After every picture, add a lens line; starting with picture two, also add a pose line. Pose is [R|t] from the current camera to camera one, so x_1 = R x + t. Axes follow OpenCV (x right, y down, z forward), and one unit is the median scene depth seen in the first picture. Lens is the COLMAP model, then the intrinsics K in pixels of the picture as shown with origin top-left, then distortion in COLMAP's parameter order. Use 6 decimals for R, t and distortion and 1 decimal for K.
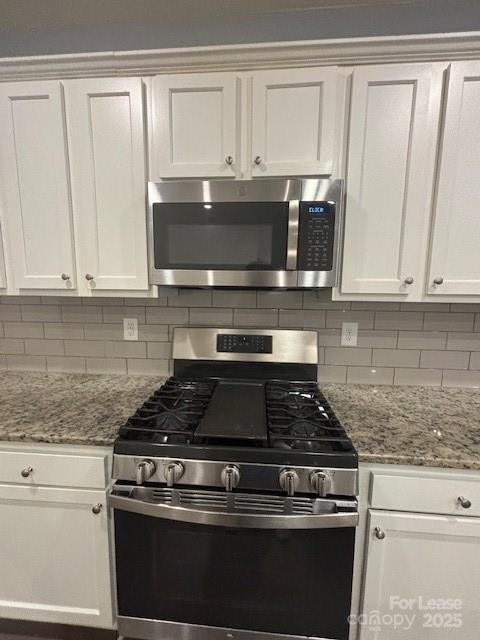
lens RADIAL K [[256.9, 0, 240.0], [0, 256.9, 320.0], [0, 0, 1]] dist [-0.000196, -0.000111]
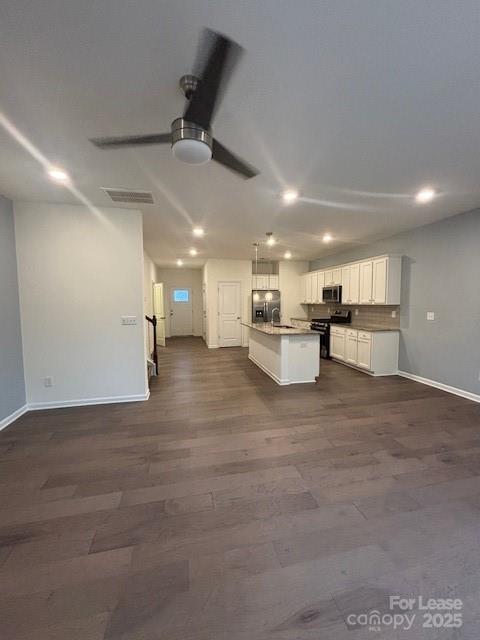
lens RADIAL K [[256.9, 0, 240.0], [0, 256.9, 320.0], [0, 0, 1]] dist [-0.000196, -0.000111]
pose [[0.293993, 0.050955, -0.954448, 4.946491], [-0.110532, 0.993691, 0.019004, 0.402119], [0.949395, 0.099911, 0.297770, -2.748970]]
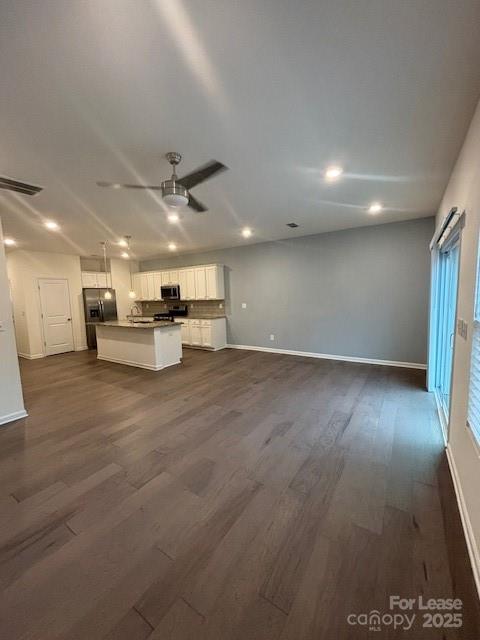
lens RADIAL K [[256.9, 0, 240.0], [0, 256.9, 320.0], [0, 0, 1]] dist [-0.000196, -0.000111]
pose [[0.873977, 0.004411, -0.485947, 4.983548], [-0.017102, 0.999619, -0.021684, 0.569049], [0.485666, 0.027262, 0.873719, -4.219612]]
